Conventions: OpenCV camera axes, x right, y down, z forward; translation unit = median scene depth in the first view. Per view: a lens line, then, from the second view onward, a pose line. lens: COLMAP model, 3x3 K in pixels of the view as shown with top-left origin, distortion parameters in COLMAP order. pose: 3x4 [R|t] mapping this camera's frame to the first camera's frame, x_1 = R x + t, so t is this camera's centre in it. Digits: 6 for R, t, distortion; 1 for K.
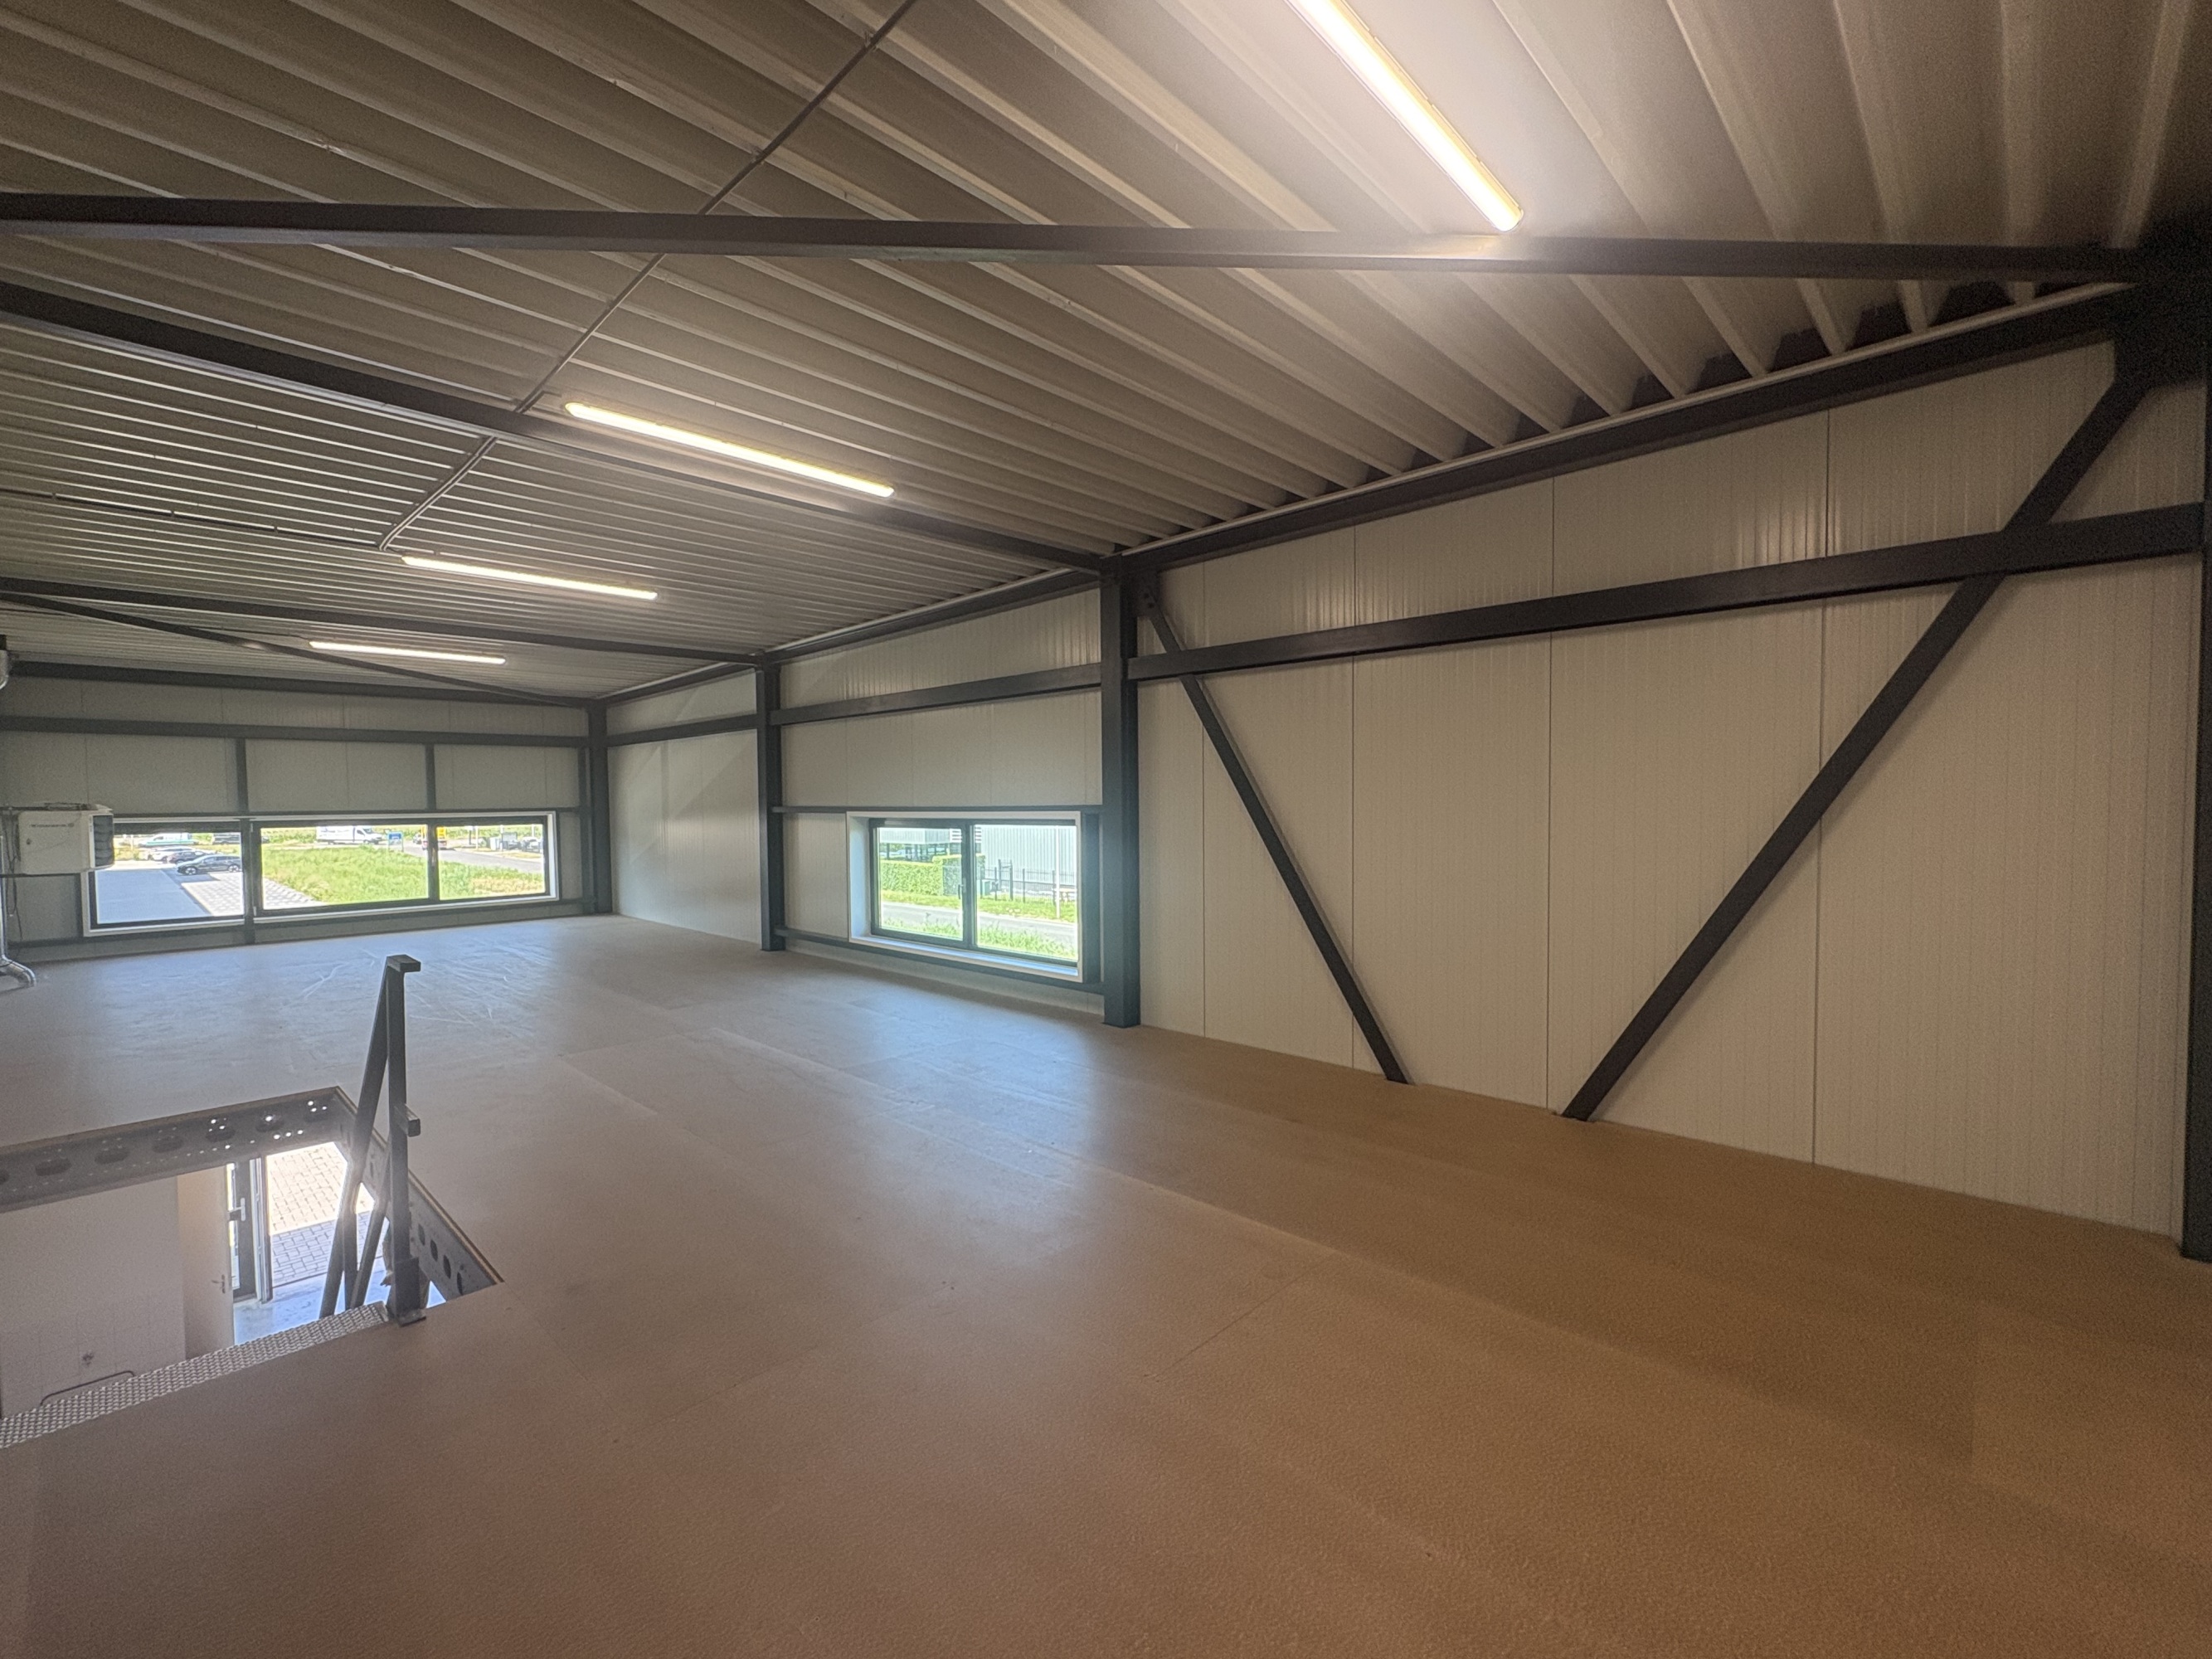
lens RADIAL K [[953.4, 0, 1102.1], [0, 953.4, 832.0], [0, 0, 1]] dist [-0.002425, -0.000258]
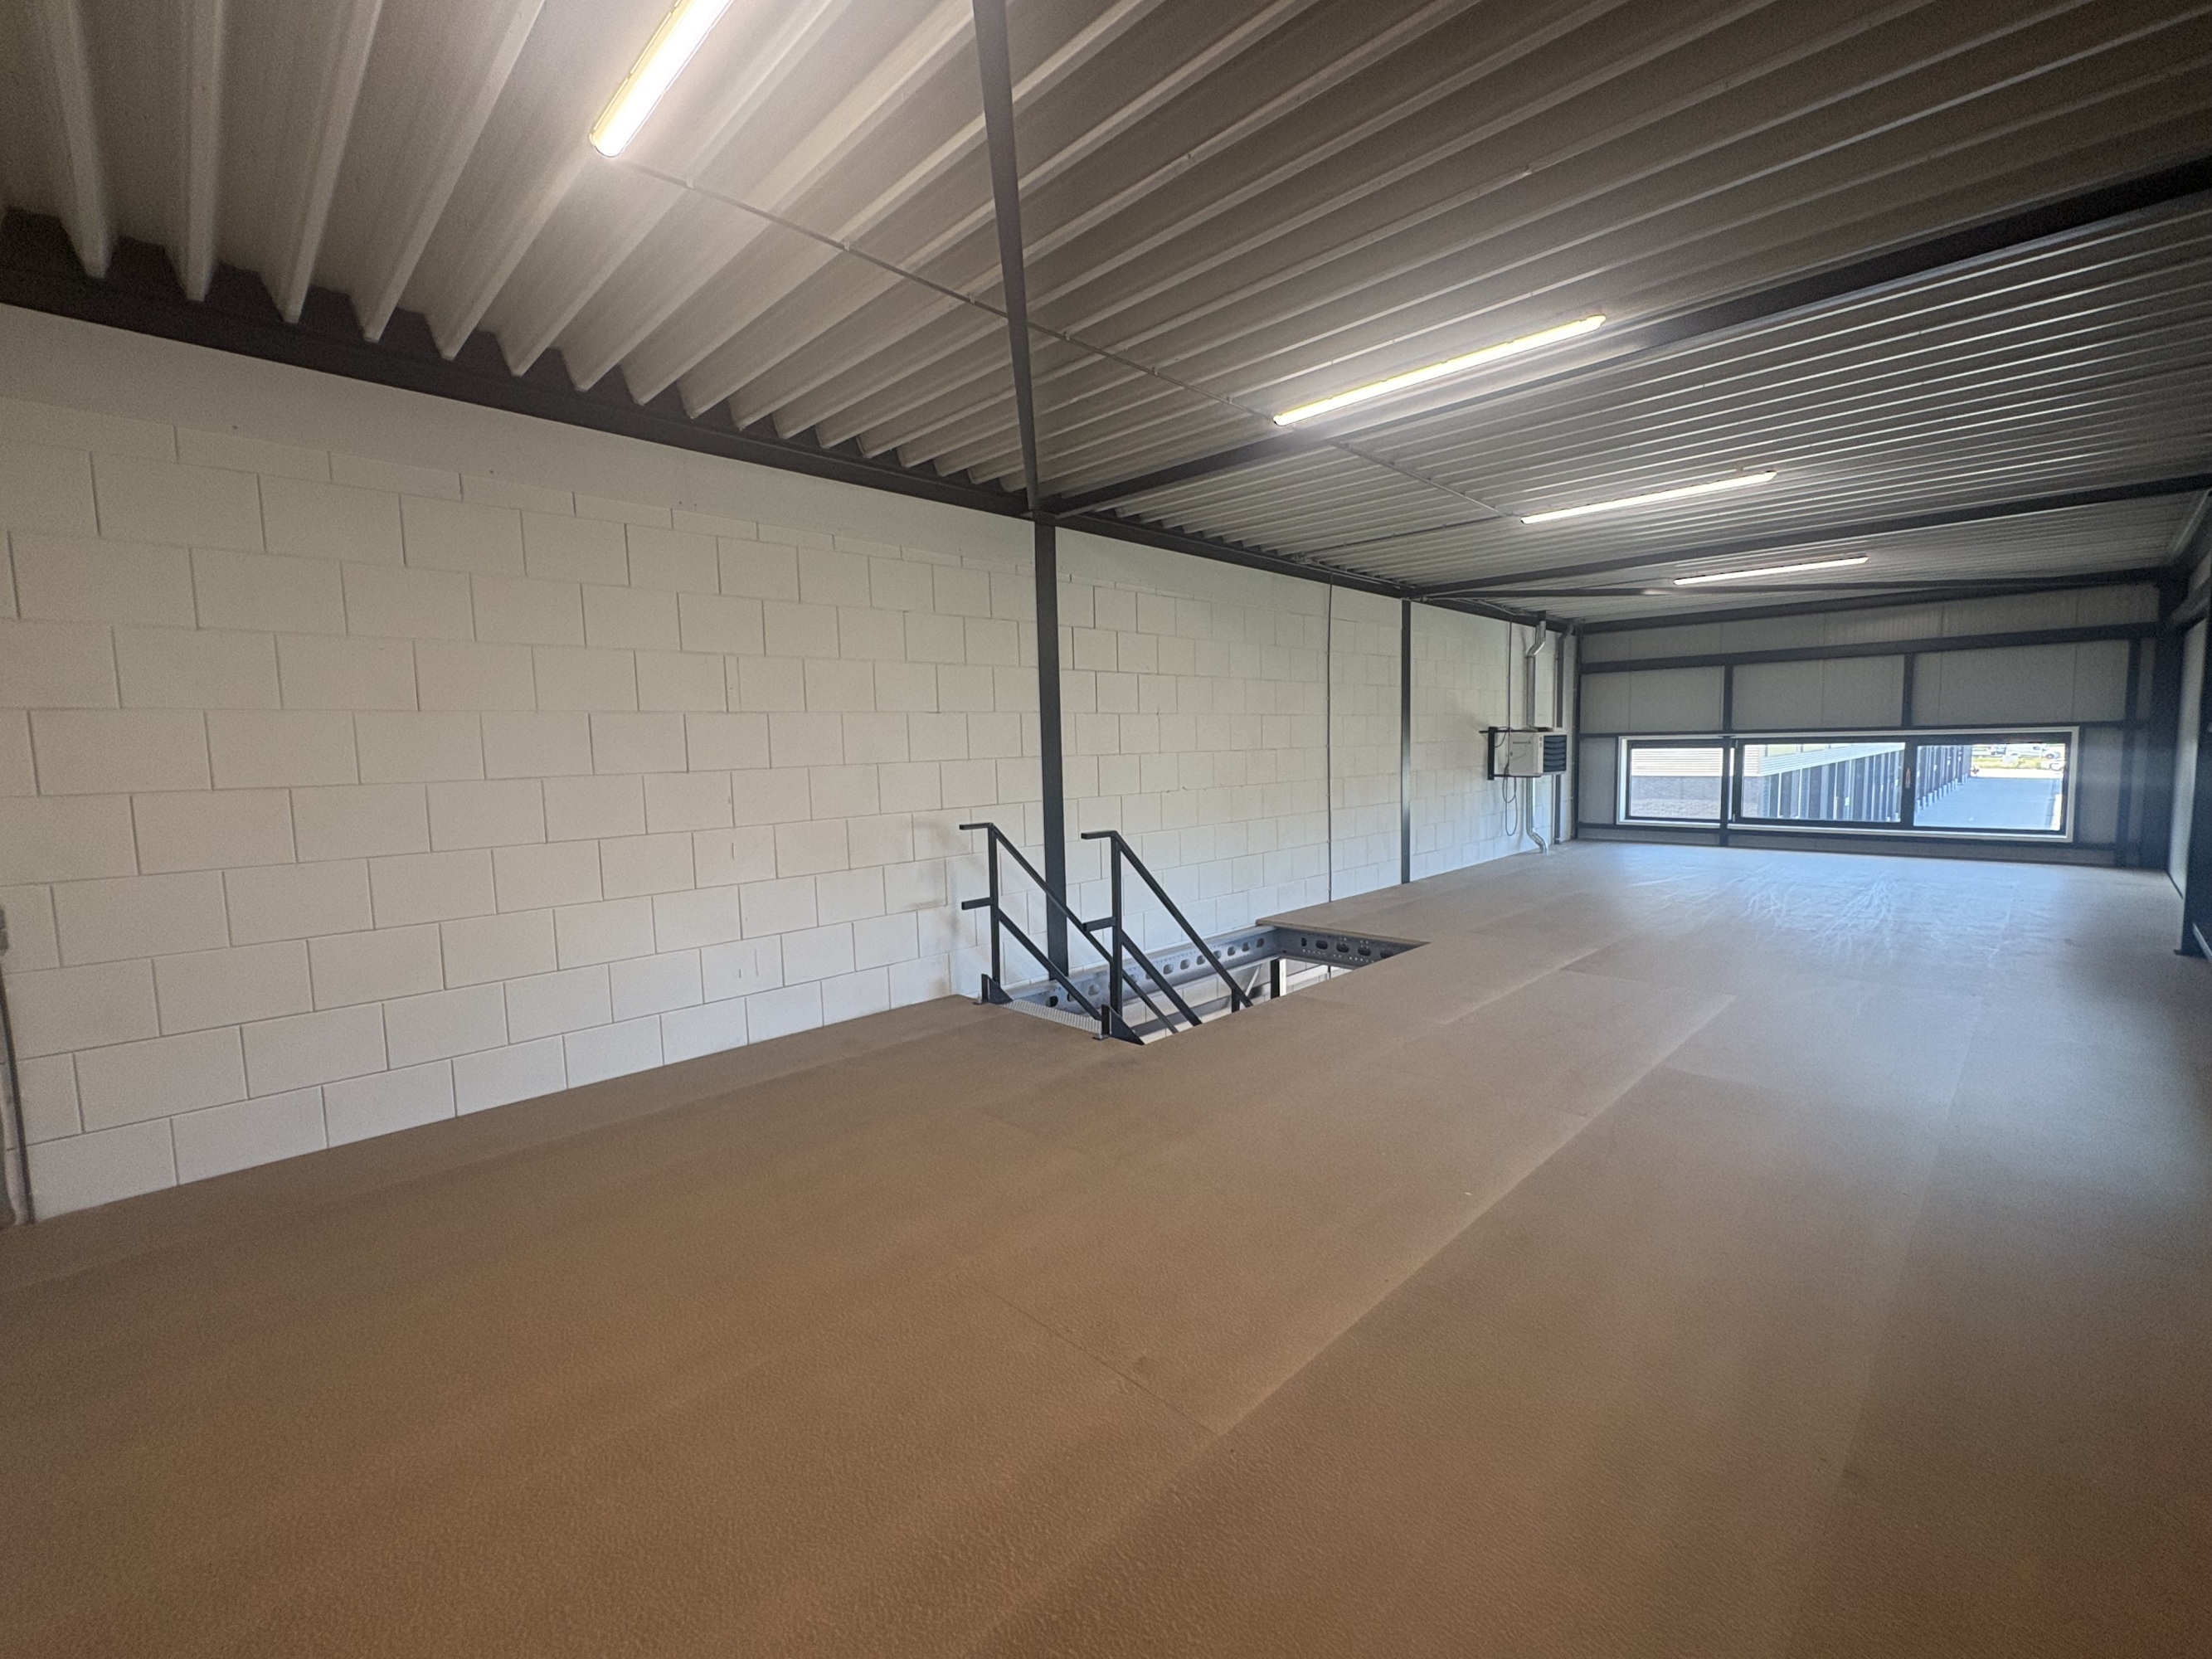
lens RADIAL K [[953.4, 0, 1102.9], [0, 953.4, 828.5], [0, 0, 1]] dist [-0.002425, -0.000258]
pose [[-0.029093, 0.102195, -0.994339, 0.263040], [-0.009598, 0.994685, 0.102512, -0.013201], [0.999531, 0.012526, -0.027958, 0.285028]]
